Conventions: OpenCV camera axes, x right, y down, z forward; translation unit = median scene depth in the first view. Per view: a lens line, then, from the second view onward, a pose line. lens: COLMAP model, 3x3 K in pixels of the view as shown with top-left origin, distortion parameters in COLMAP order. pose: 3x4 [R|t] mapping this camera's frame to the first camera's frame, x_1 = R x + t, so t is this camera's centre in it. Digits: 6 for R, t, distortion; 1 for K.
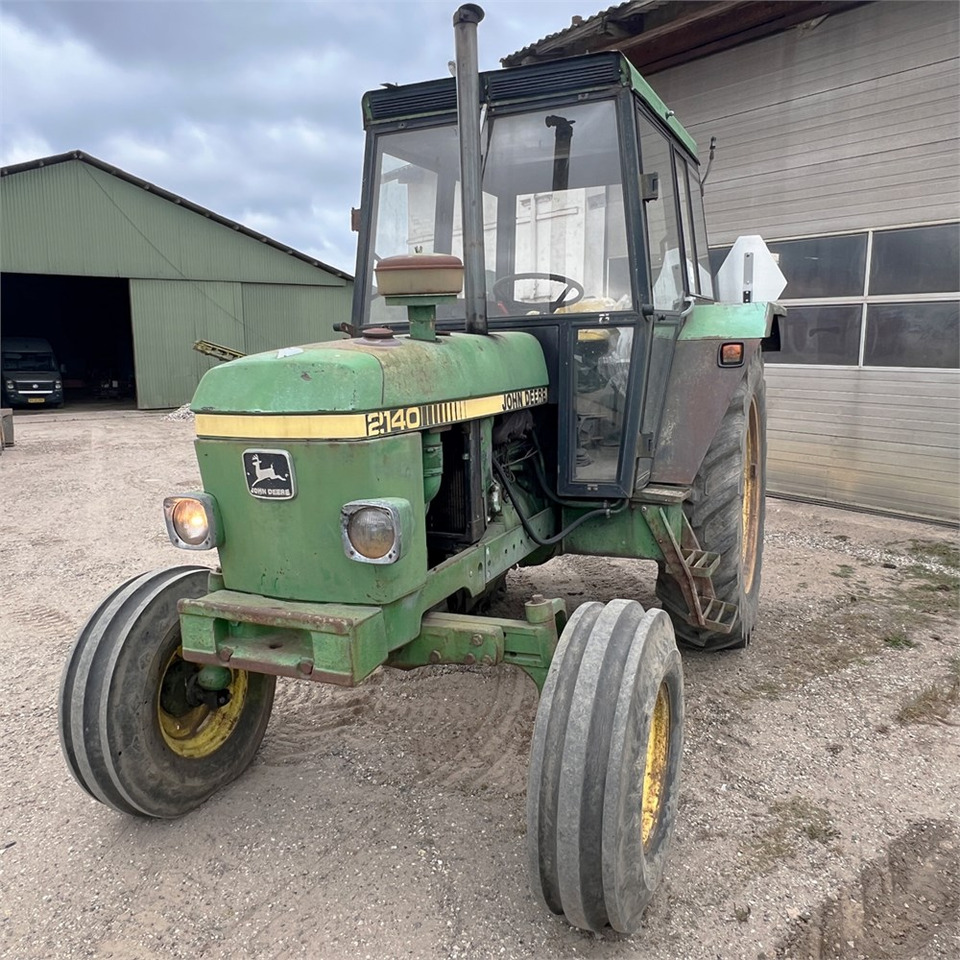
lens RADIAL K [[835.8, 0, 480.0], [0, 835.8, 480.0], [0, 0, 1]] dist [0.006719, -0.009015]
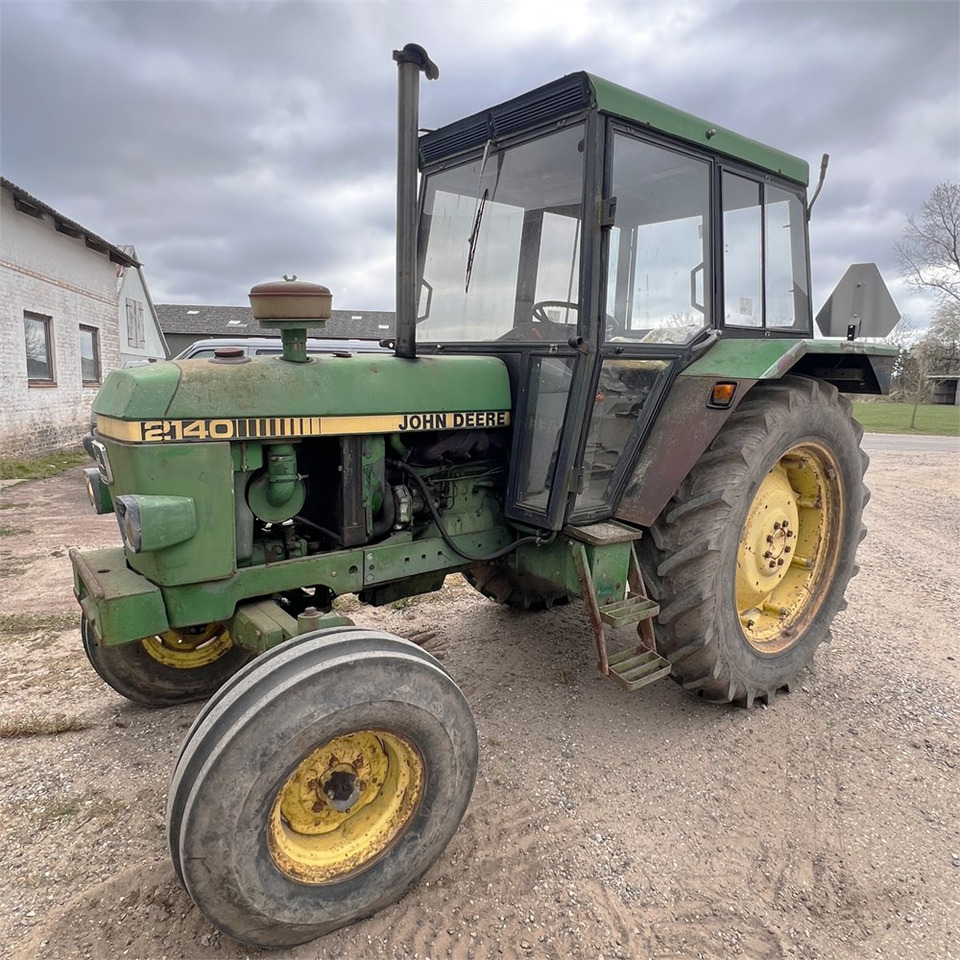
lens RADIAL K [[667.0, 0, 480.0], [0, 667.0, 480.0], [0, 0, 1]] dist [0.000664, -0.004663]
pose [[0.880142, 0.141379, -0.453168, 0.645384], [-0.128938, 0.989931, 0.058414, -0.104060], [0.456864, 0.007018, 0.889509, 0.361900]]
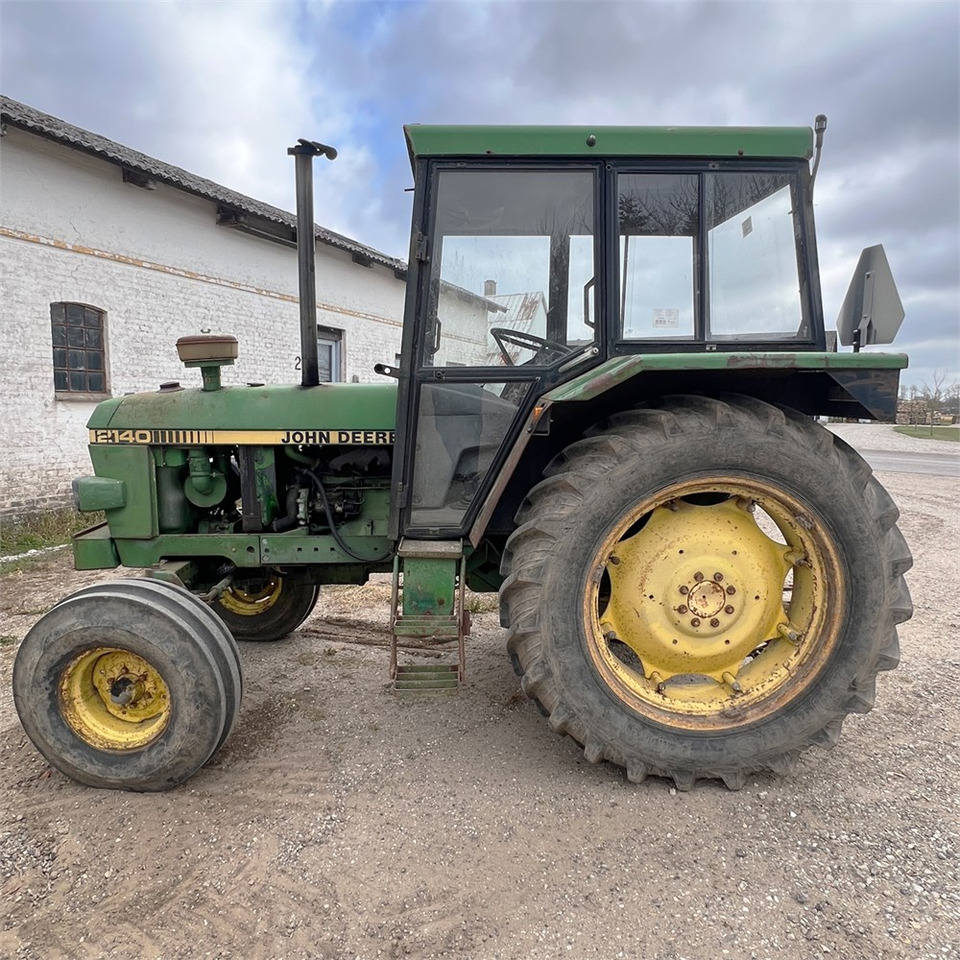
lens RADIAL K [[667.0, 0, 480.0], [0, 667.0, 480.0], [0, 0, 1]] dist [0.000664, -0.004663]
pose [[0.427034, 0.168938, -0.888314, 1.413108], [-0.154930, 0.981535, 0.112188, -0.244124], [0.890864, 0.089718, 0.445322, 1.018068]]
